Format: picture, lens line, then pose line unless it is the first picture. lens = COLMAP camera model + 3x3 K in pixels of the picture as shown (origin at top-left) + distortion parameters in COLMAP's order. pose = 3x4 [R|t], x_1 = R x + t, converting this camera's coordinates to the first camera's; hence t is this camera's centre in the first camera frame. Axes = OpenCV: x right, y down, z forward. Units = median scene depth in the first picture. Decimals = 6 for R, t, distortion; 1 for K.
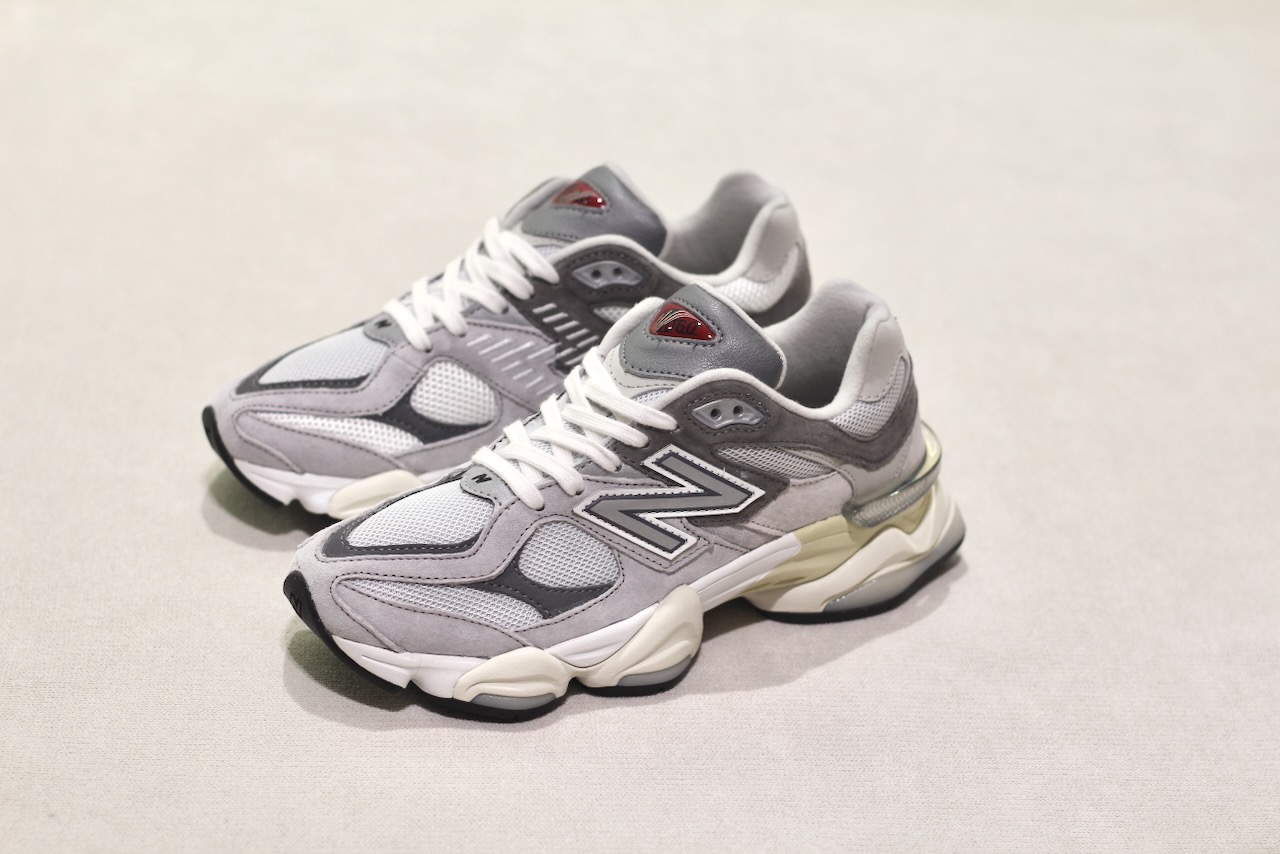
lens RADIAL K [[3004.8, 0, 640.0], [0, 3004.8, 427.0], [0, 0, 1]] dist [-0.086905, 0.437070]
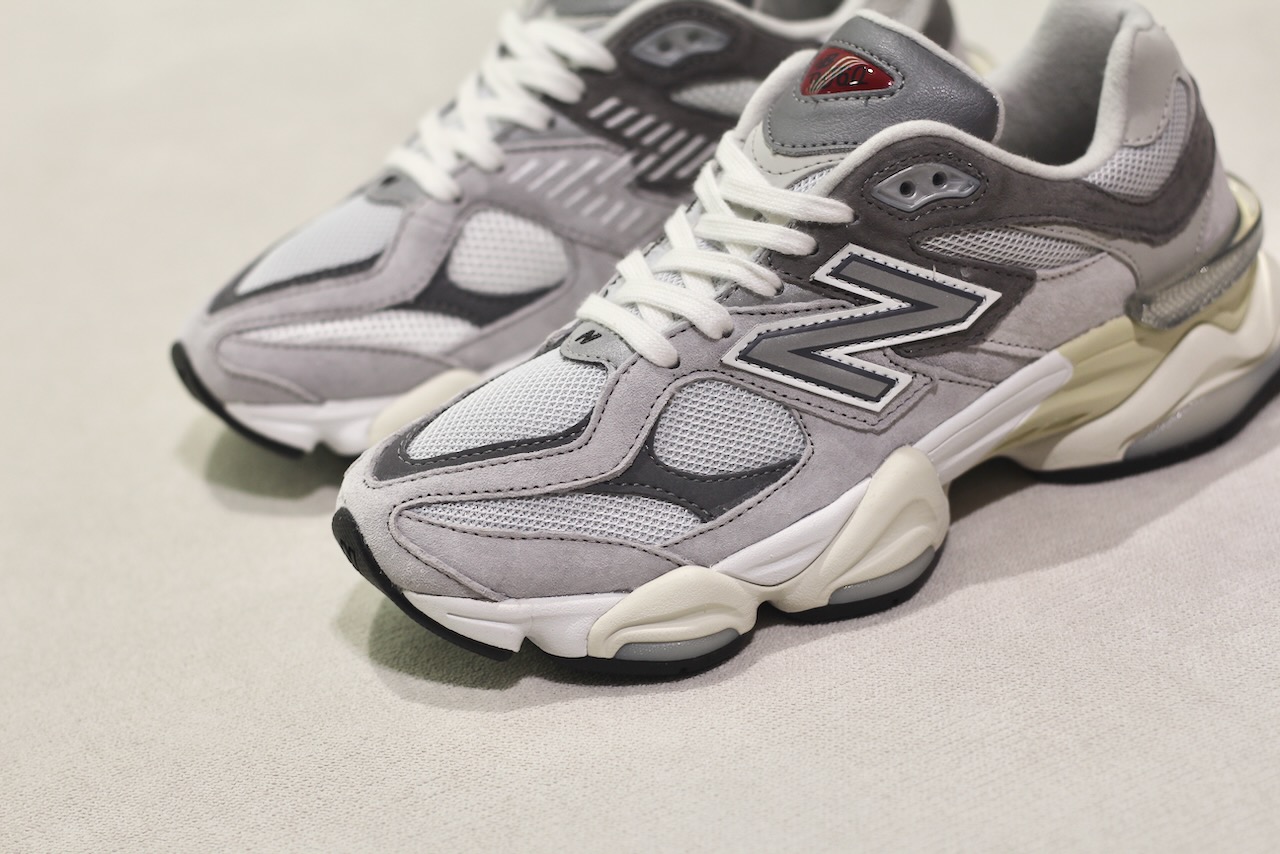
lens RADIAL K [[3004.8, 0, 640.0], [0, 3004.8, 427.0], [0, 0, 1]] dist [-0.086905, 0.437070]
pose [[0.978694, -0.153028, -0.136895, 0.050541], [0.153476, 0.988125, -0.007339, 0.044503], [0.136393, -0.013827, 0.990558, 0.314355]]
